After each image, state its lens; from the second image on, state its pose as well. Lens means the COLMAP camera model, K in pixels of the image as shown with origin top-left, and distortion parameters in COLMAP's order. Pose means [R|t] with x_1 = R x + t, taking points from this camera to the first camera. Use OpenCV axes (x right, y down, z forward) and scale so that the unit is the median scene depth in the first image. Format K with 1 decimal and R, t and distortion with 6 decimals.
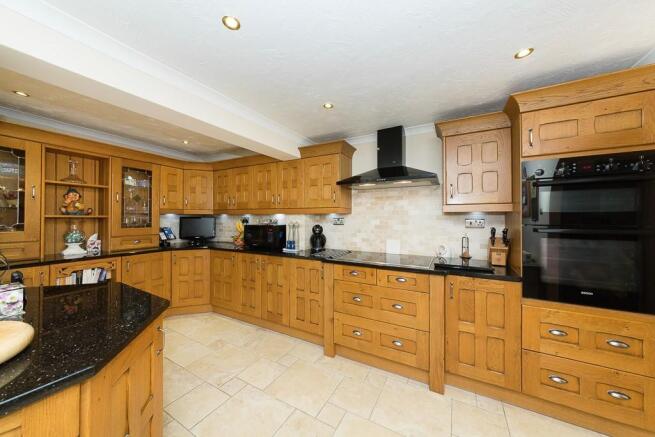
lens RADIAL K [[227.1, 0, 327.8], [0, 227.1, 215.7], [0, 0, 1]] dist [0.000536, -0.000013]
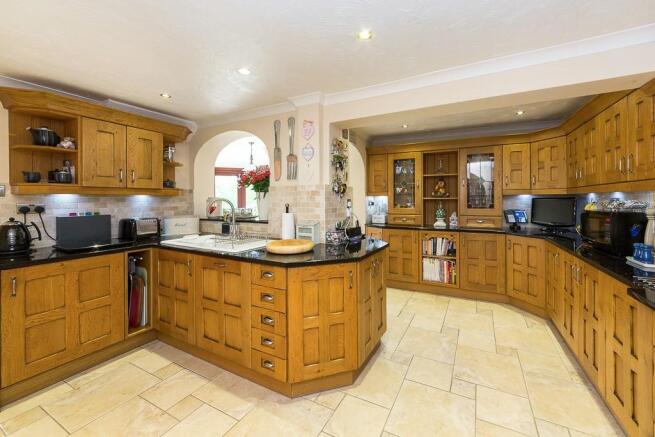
lens RADIAL K [[227.1, 0, 323.5], [0, 227.1, 201.0], [0, 0, 1]] dist [0.000536, -0.000013]
pose [[0.088995, 0.003805, -0.996025, 0.184717], [0.014355, 0.999884, 0.005102, 0.000759], [0.995929, -0.014752, 0.088931, 0.167763]]
